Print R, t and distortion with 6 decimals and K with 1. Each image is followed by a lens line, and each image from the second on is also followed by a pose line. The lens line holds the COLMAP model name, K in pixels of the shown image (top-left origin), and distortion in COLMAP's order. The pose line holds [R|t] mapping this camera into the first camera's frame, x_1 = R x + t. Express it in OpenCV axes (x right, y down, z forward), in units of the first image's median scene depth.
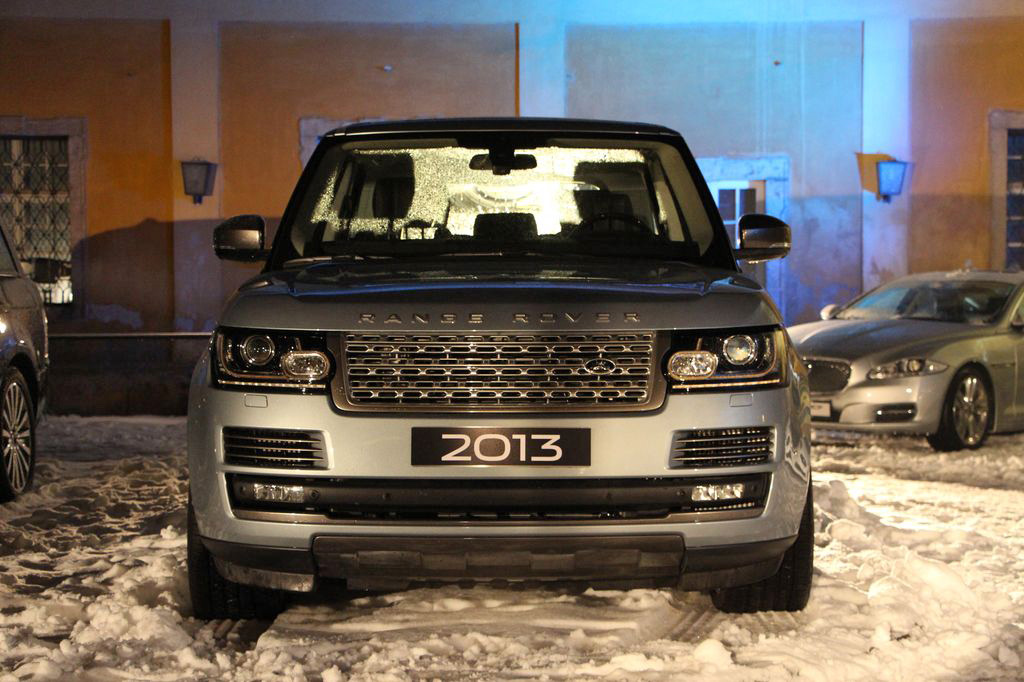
lens RADIAL K [[2076.9, 0, 533.0], [0, 2076.9, 343.4], [0, 0, 1]] dist [0.333361, 0.380889]
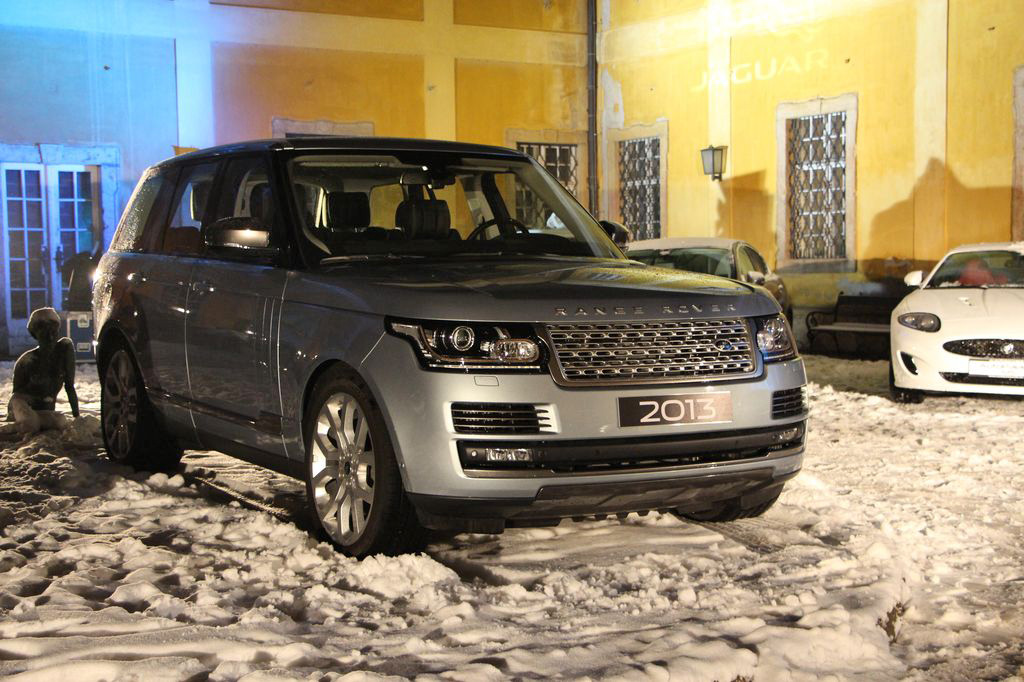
lens RADIAL K [[1681.6, 0, 512.0], [0, 1681.6, 341.0], [0, 0, 1]] dist [0.156768, 0.251678]
pose [[0.869995, -0.026240, 0.492363, -0.165746], [0.011182, 0.999376, 0.033503, -0.007831], [-0.492935, -0.023642, 0.869745, 0.036673]]
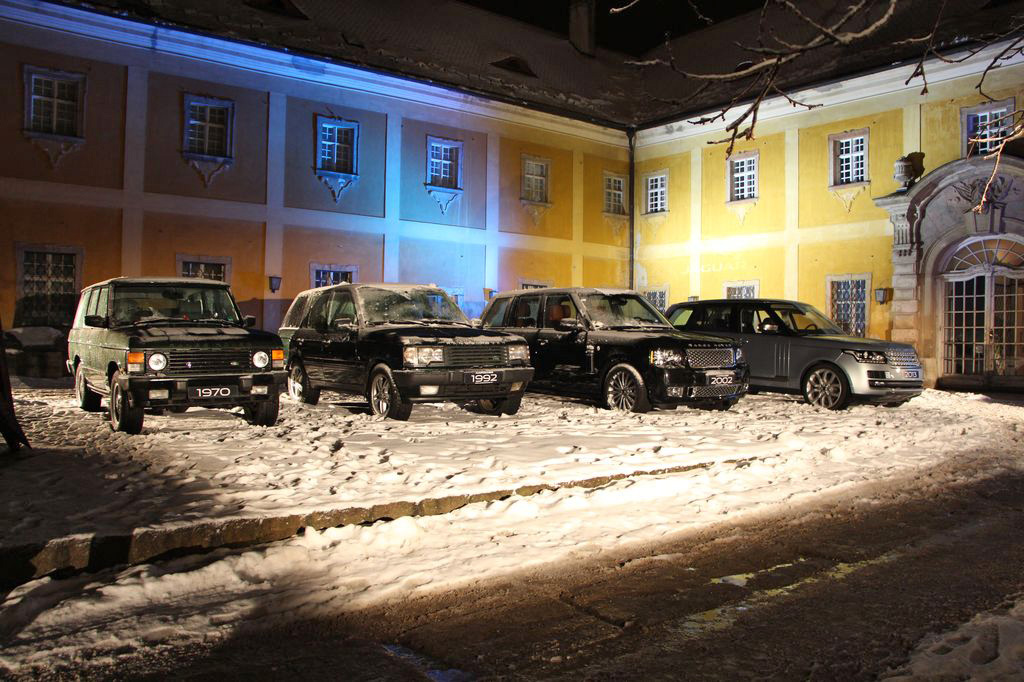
lens RADIAL K [[885.3, 0, 512.0], [0, 885.3, 341.0], [0, 0, 1]] dist [-0.111731, 0.000708]
pose [[0.804084, 0.024807, 0.593998, -0.562284], [-0.017943, 0.999687, -0.017461, 0.006062], [-0.594245, 0.003382, 0.804277, -0.039809]]
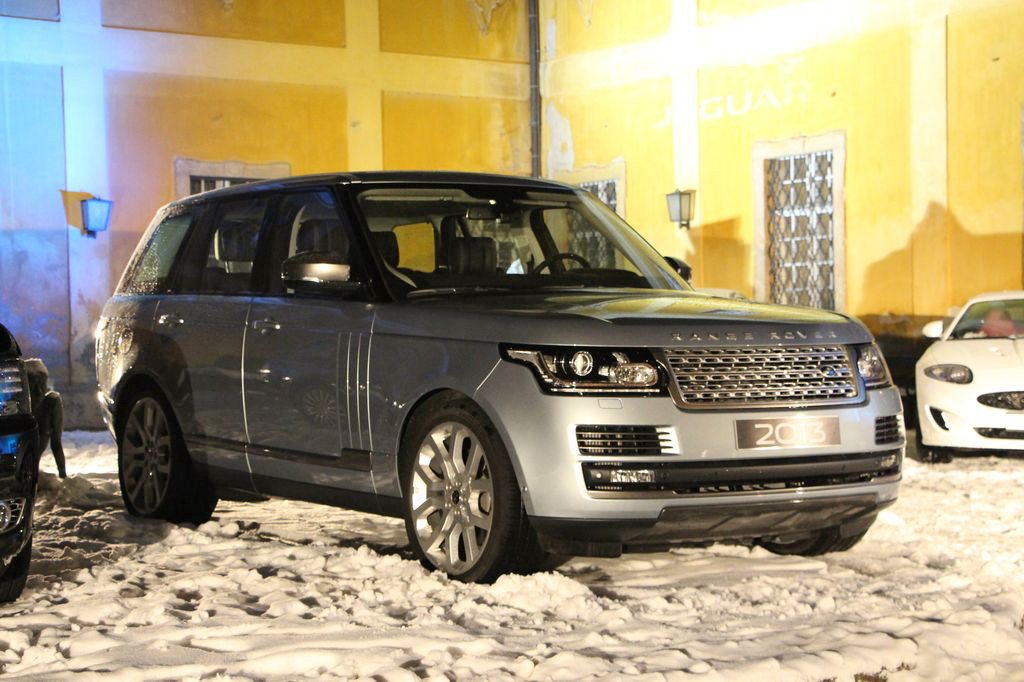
lens RADIAL K [[2048.3, 0, 512.0], [0, 2048.3, 341.0], [0, 0, 1]] dist [0.299685, 0.224493]
pose [[0.834463, -0.010047, 0.550973, -0.235248], [0.018925, 0.999766, -0.010431, 0.000516], [-0.550739, 0.019132, 0.834458, 0.001343]]
